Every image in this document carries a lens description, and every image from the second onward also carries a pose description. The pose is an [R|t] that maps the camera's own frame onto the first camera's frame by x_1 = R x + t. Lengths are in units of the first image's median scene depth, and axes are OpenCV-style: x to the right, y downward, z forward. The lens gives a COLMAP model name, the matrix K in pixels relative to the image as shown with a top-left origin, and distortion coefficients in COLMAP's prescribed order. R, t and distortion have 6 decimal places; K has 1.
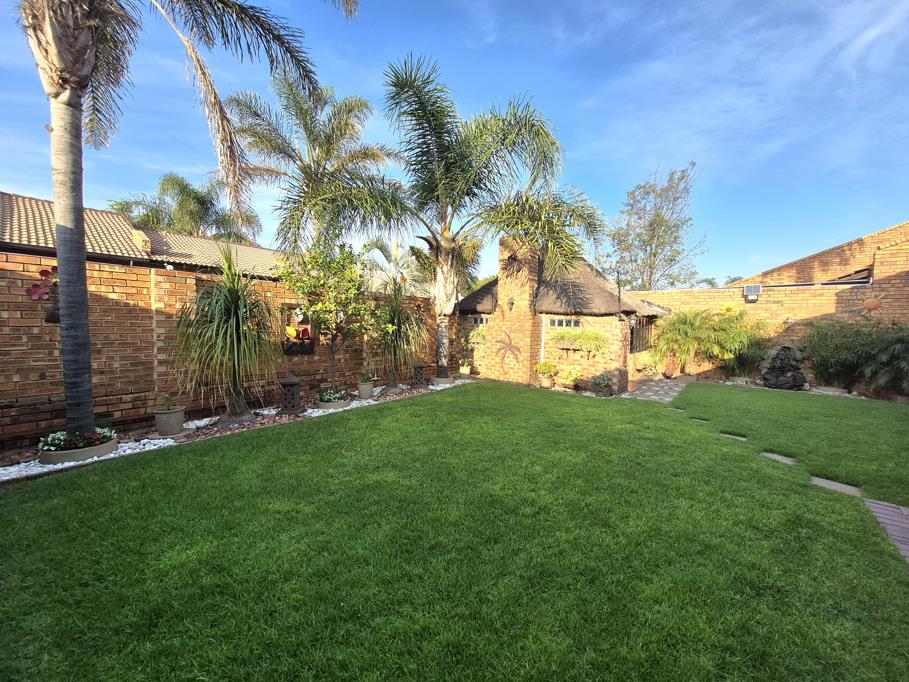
lens RADIAL K [[362.9, 0, 454.1], [0, 362.9, 342.1], [0, 0, 1]] dist [0.006586, -0.000177]
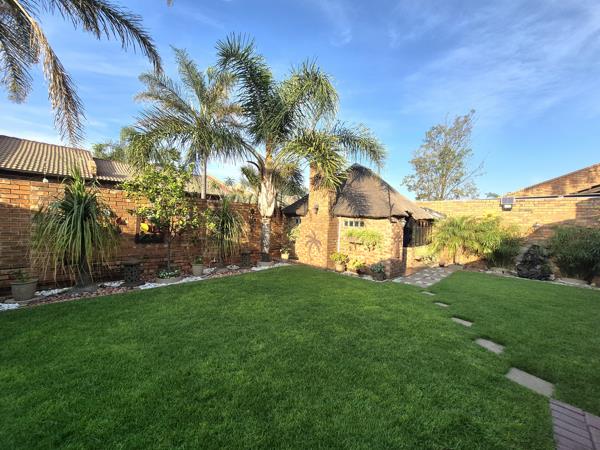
lens RADIAL K [[239.5, 0, 300.5], [0, 239.5, 224.0], [0, 0, 1]] dist [0.006586, -0.000177]
pose [[0.995813, 0.015338, -0.090123, 0.188468], [-0.019502, 0.998774, -0.045497, -0.006905], [0.089314, 0.047064, 0.994891, 0.095918]]
